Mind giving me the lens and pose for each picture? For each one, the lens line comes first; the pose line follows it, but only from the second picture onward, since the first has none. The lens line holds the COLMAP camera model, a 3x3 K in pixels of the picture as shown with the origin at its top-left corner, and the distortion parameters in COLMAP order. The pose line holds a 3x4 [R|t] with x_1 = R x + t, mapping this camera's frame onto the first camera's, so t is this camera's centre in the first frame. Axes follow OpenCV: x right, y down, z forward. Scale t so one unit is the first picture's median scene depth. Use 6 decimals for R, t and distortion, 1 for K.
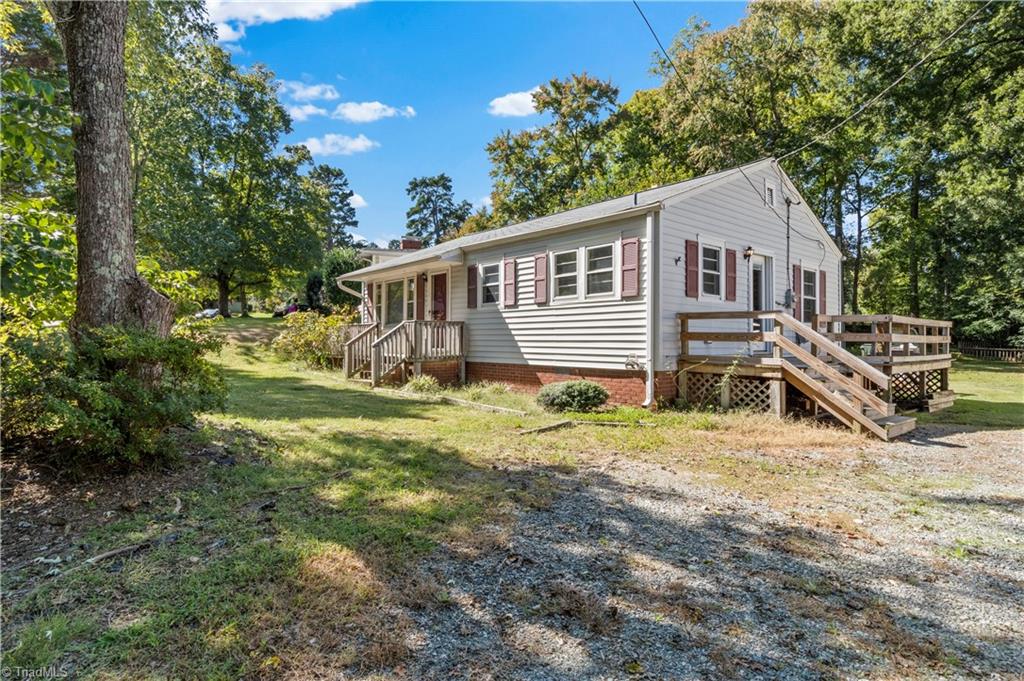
lens RADIAL K [[533.7, 0, 512.0], [0, 533.7, 340.5], [0, 0, 1]] dist [0.004304, -0.000111]
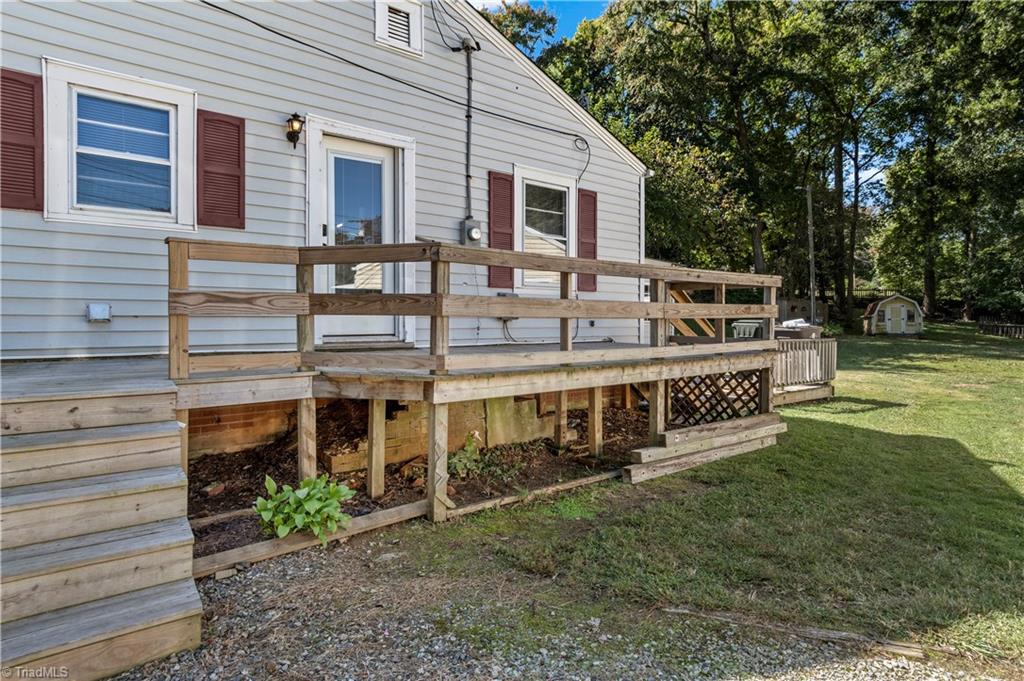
lens RADIAL K [[537.3, 0, 511.4], [0, 537.3, 323.6], [0, 0, 1]] dist [0.002274, 0.000274]
pose [[0.998560, -0.000341, -0.053641, 0.502731], [0.001118, 0.999895, 0.014462, 0.001369], [0.053630, -0.014501, 0.998456, 0.408558]]
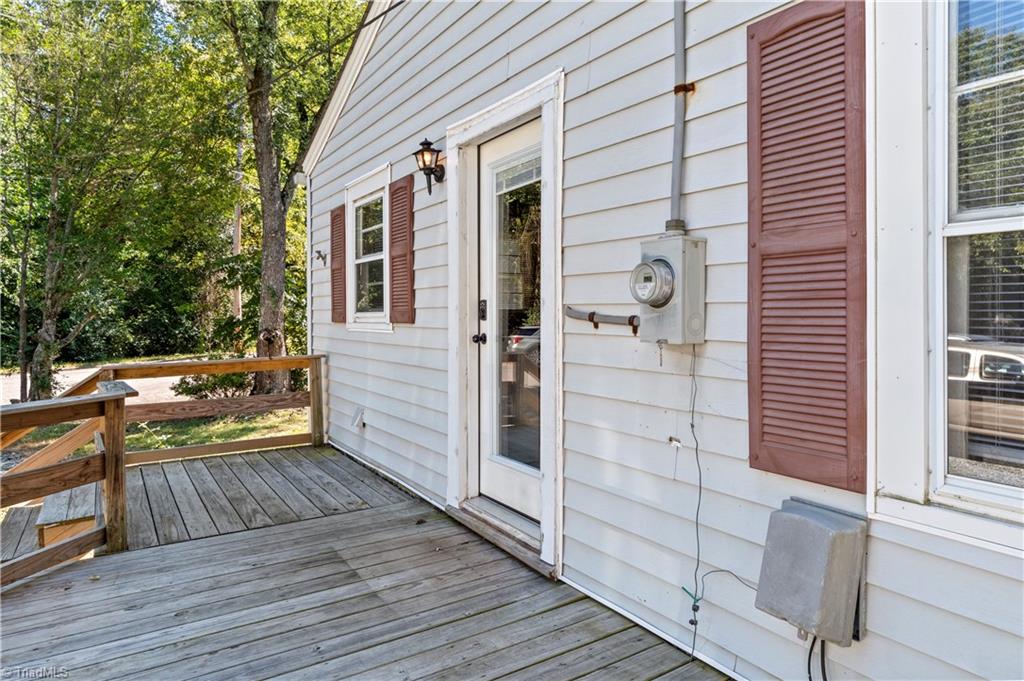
lens RADIAL K [[670.8, 0, 511.6], [0, 670.8, 325.2], [0, 0, 1]] dist [0.003082, -0.000152]
pose [[-0.146570, 0.009646, -0.989153, 0.618369], [0.007147, 0.999937, 0.008692, -0.057344], [0.989174, -0.005795, -0.146630, 0.840174]]
